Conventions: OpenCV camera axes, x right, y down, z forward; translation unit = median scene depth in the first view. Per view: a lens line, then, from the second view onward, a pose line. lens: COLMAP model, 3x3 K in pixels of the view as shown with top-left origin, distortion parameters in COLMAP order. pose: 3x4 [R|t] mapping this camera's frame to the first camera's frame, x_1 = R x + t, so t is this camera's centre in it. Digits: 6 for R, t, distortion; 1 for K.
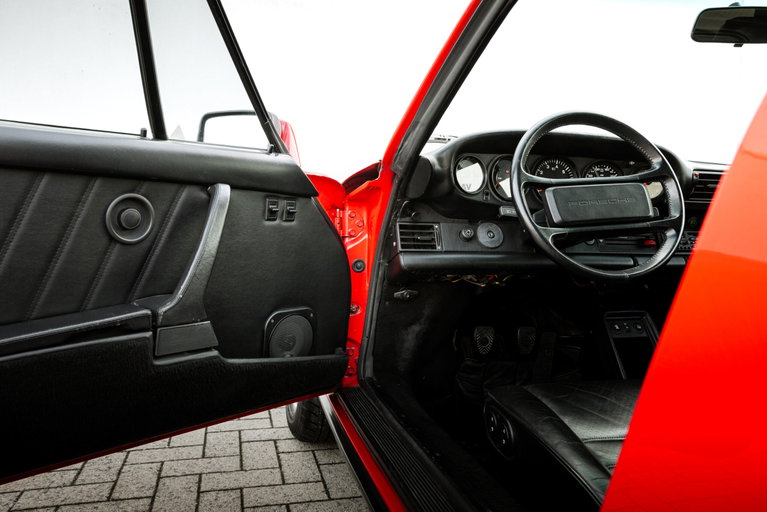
lens RADIAL K [[593.3, 0, 382.5], [0, 593.3, 234.3], [0, 0, 1]] dist [-0.000939, -0.000325]
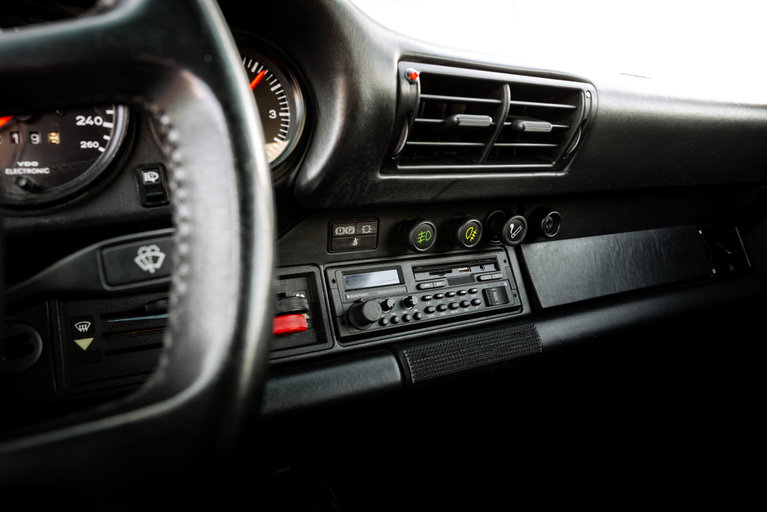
lens RADIAL K [[587.3, 0, 383.5], [0, 587.3, 256.0], [0, 0, 1]] dist [-0.045828, 0.000401]
pose [[0.950238, -0.073717, 0.302678, 0.453955], [0.036557, 0.991273, 0.126657, -0.057477], [-0.309373, -0.109289, 0.944640, 0.787168]]
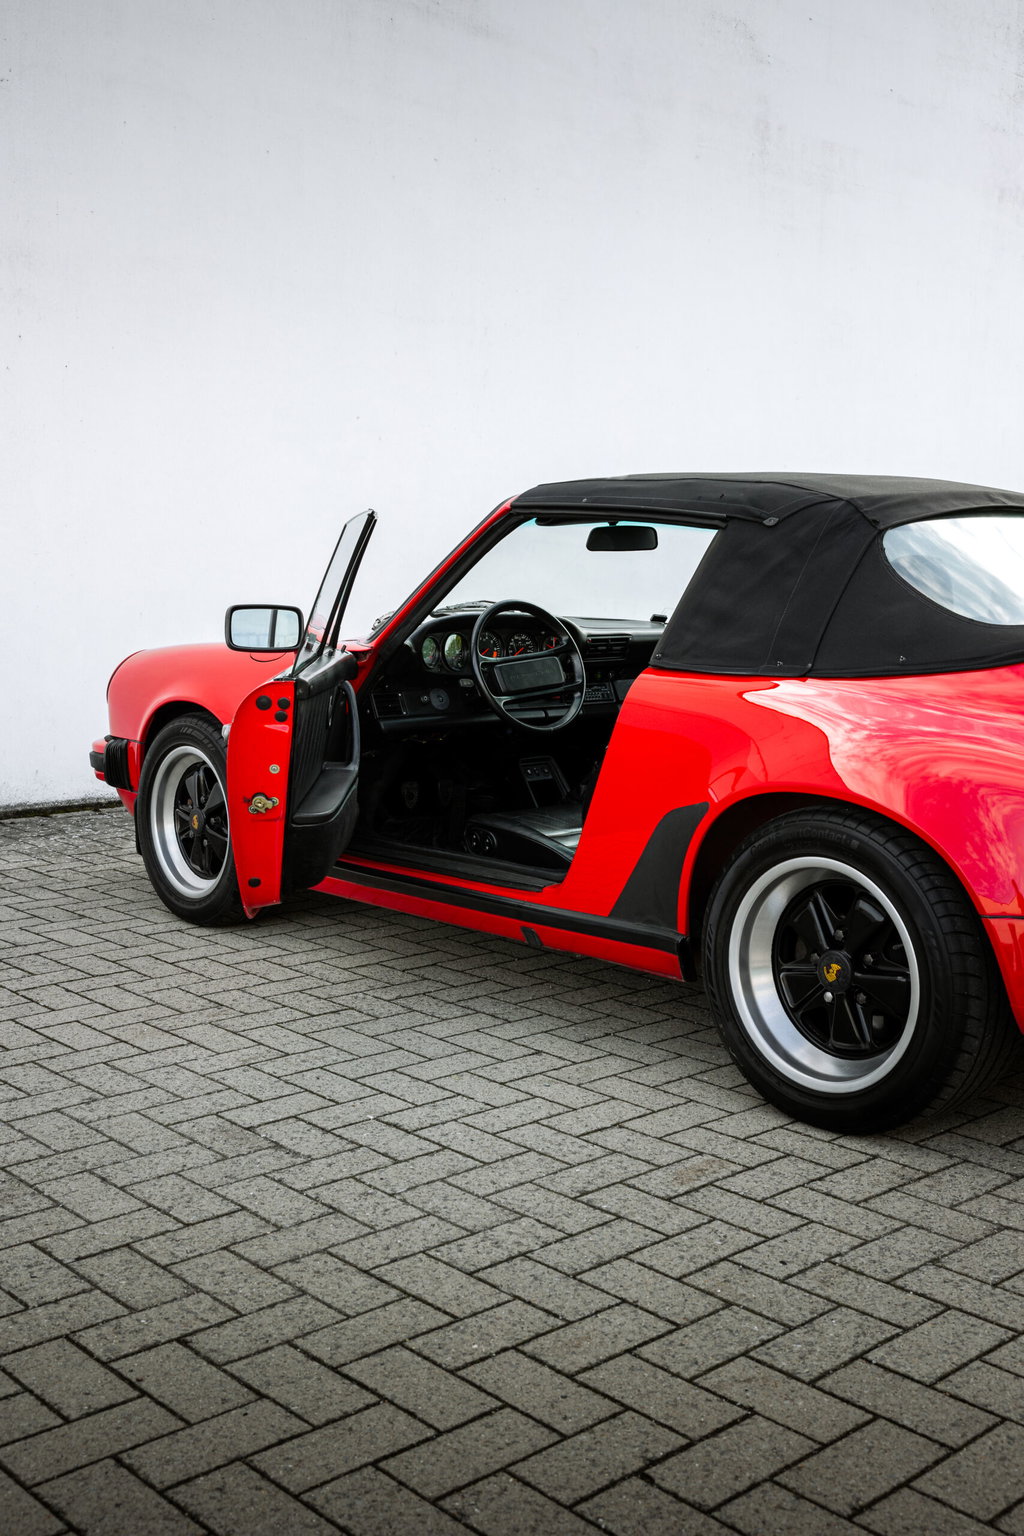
lens RADIAL K [[1654.9, 0, 512.0], [0, 1654.9, 768.0], [0, 0, 1]] dist [0.002717, 0.002296]
pose [[0.869979, -0.059279, 0.489513, -1.333556], [0.013329, 0.995212, 0.096829, -0.181838], [-0.492909, -0.077714, 0.866603, -1.959888]]
